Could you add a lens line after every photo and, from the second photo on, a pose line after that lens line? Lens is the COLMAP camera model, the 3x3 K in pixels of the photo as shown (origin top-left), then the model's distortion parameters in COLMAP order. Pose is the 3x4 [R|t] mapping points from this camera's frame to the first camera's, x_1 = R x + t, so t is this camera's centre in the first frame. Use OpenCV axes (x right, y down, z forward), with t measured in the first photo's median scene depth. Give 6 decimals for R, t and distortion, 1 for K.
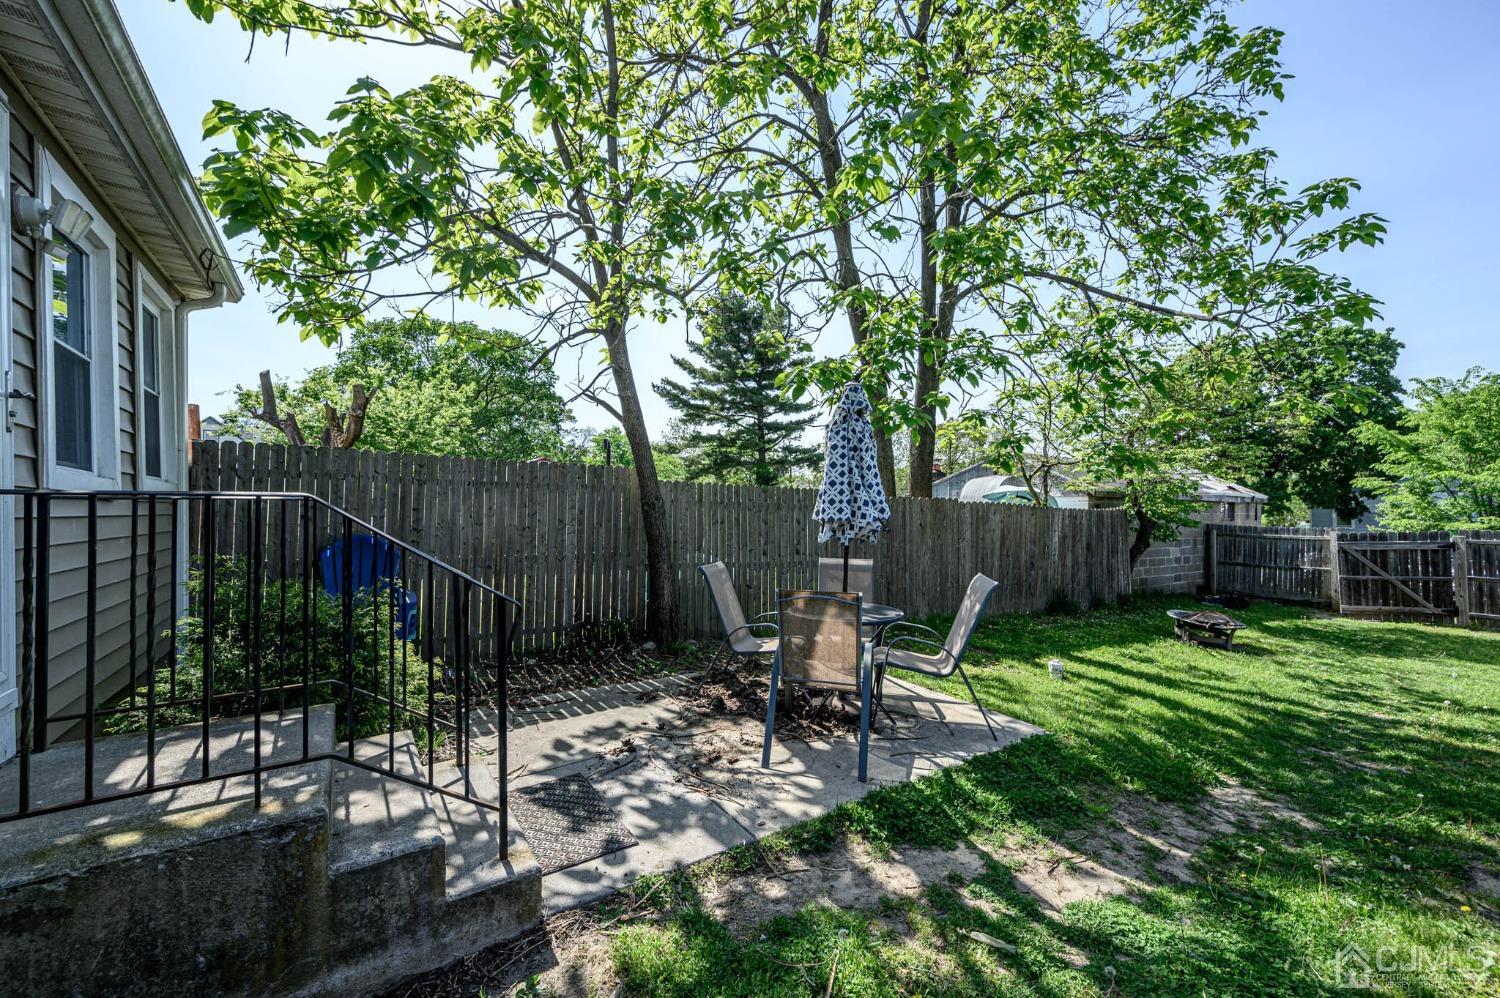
lens RADIAL K [[589.6, 0, 742.6], [0, 589.6, 499.4], [0, 0, 1]] dist [0.000286, -0.000062]
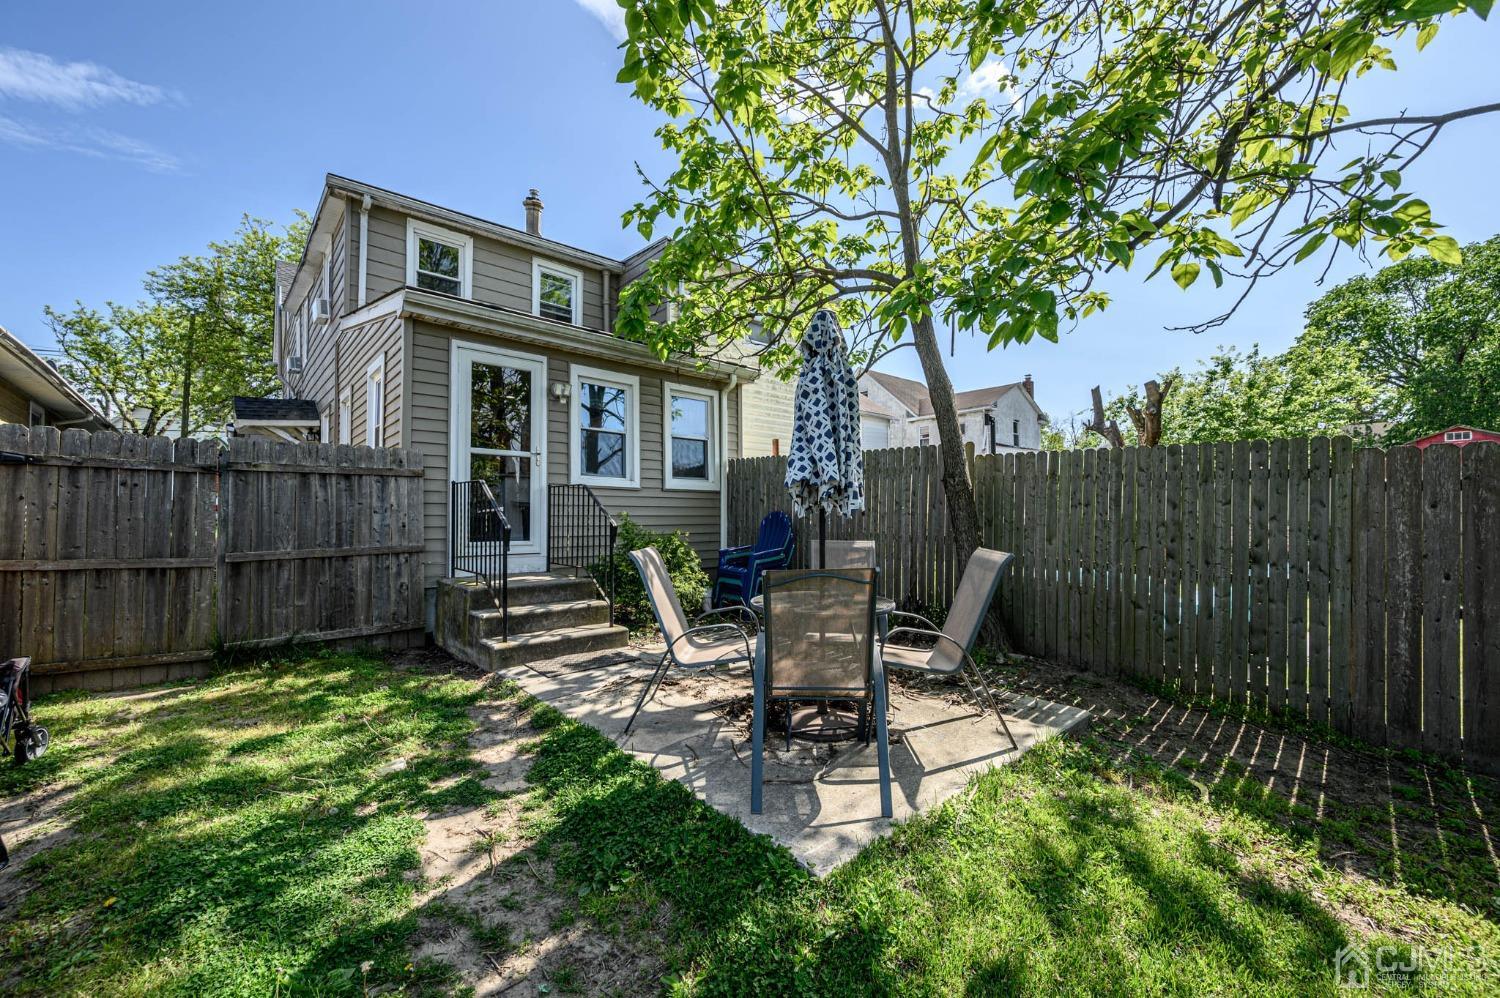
lens RADIAL K [[589.6, 0, 742.6], [0, 589.6, 499.4], [0, 0, 1]] dist [0.000286, -0.000062]
pose [[0.125931, -0.027403, -0.991660, 1.326201], [0.014461, 0.999563, -0.025785, 0.102788], [0.991934, -0.011093, 0.126272, 1.125174]]
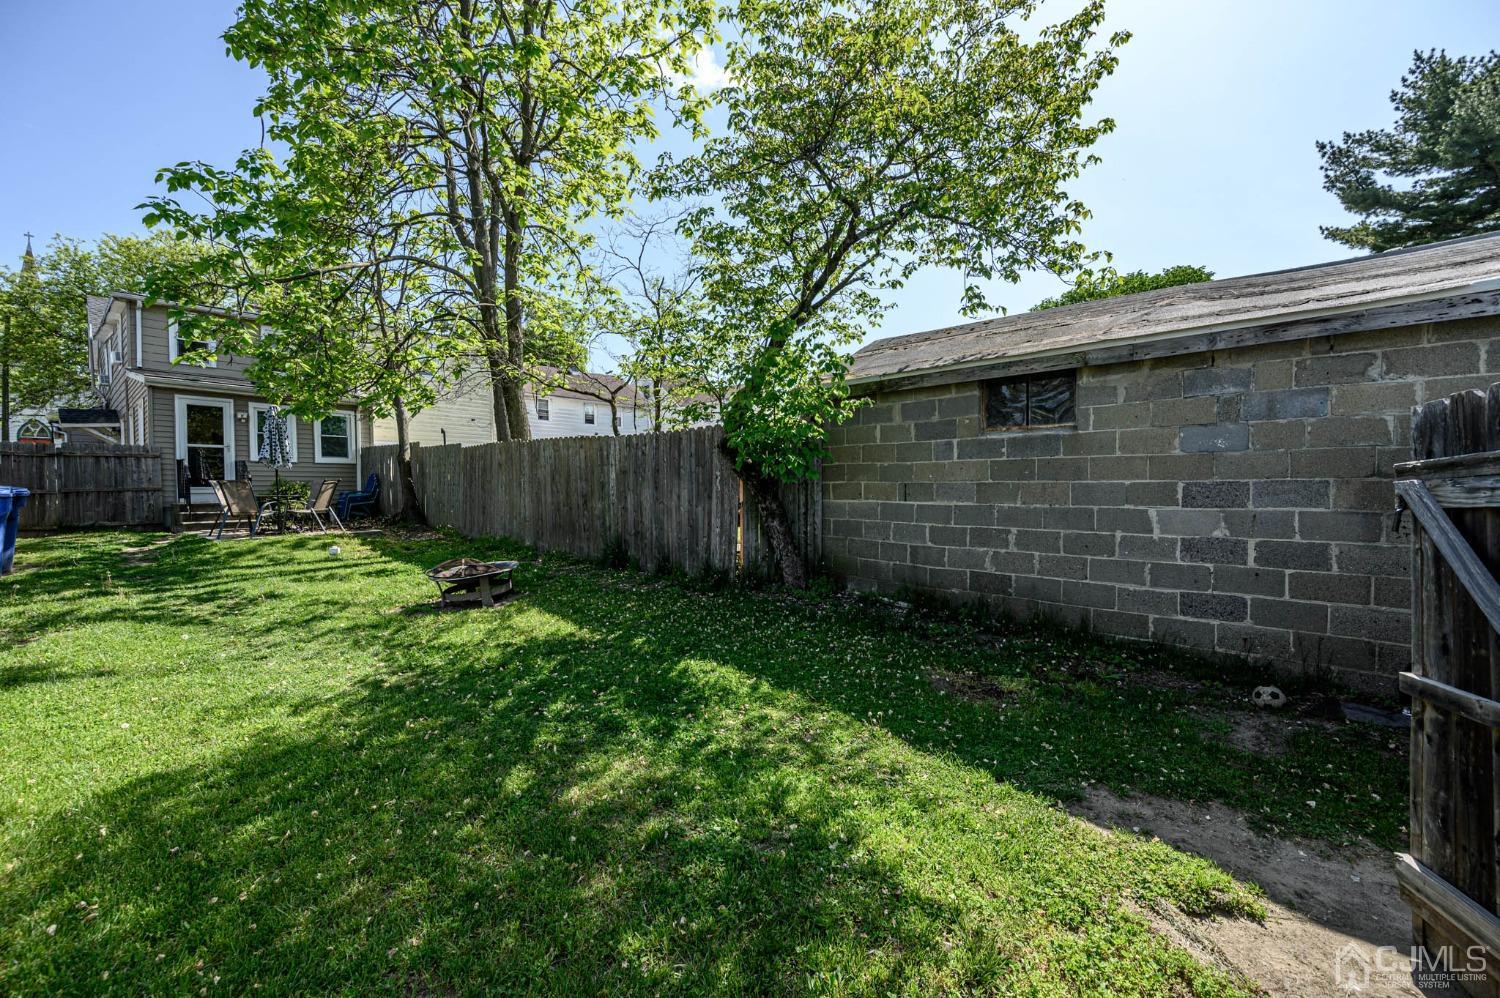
lens RADIAL K [[592.2, 0, 751.2], [0, 592.2, 497.1], [0, 0, 1]] dist [-0.000626, -0.000043]
pose [[0.277645, 0.004174, -0.960675, 4.447137], [0.030370, 0.999453, 0.013119, 0.315722], [0.960204, -0.032818, 0.277366, 3.139629]]
